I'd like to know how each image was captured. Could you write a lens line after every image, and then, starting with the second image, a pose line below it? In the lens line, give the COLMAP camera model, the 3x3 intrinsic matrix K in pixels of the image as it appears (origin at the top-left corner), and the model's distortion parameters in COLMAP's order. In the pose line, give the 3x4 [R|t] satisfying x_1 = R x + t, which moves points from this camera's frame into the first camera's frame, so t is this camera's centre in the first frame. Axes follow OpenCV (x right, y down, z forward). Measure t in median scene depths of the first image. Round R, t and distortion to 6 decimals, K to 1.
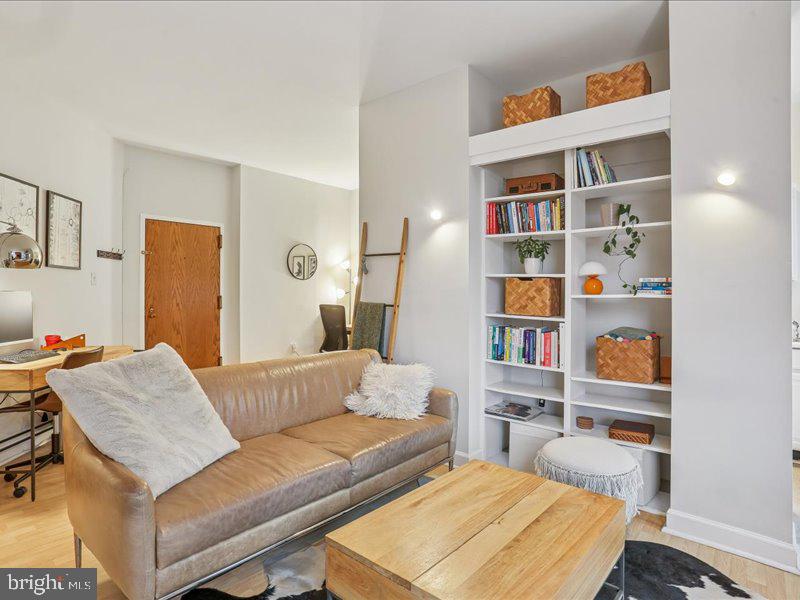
lens RADIAL K [[453.6, 0, 396.6], [0, 453.6, 294.5], [0, 0, 1]] dist [-0.077253, 0.031225]
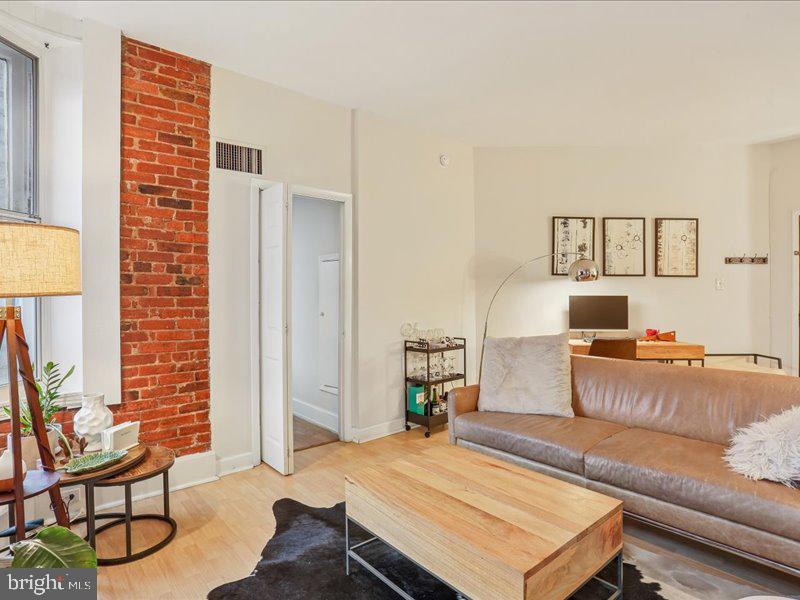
lens RADIAL K [[453.6, 0, 385.8], [0, 453.6, 289.8], [0, 0, 1]] dist [-0.077253, 0.031225]
pose [[-0.144223, -0.014981, -0.989432, 0.490529], [-0.002841, 0.999888, -0.014725, -0.003489], [0.989541, 0.000687, -0.144249, 0.319908]]
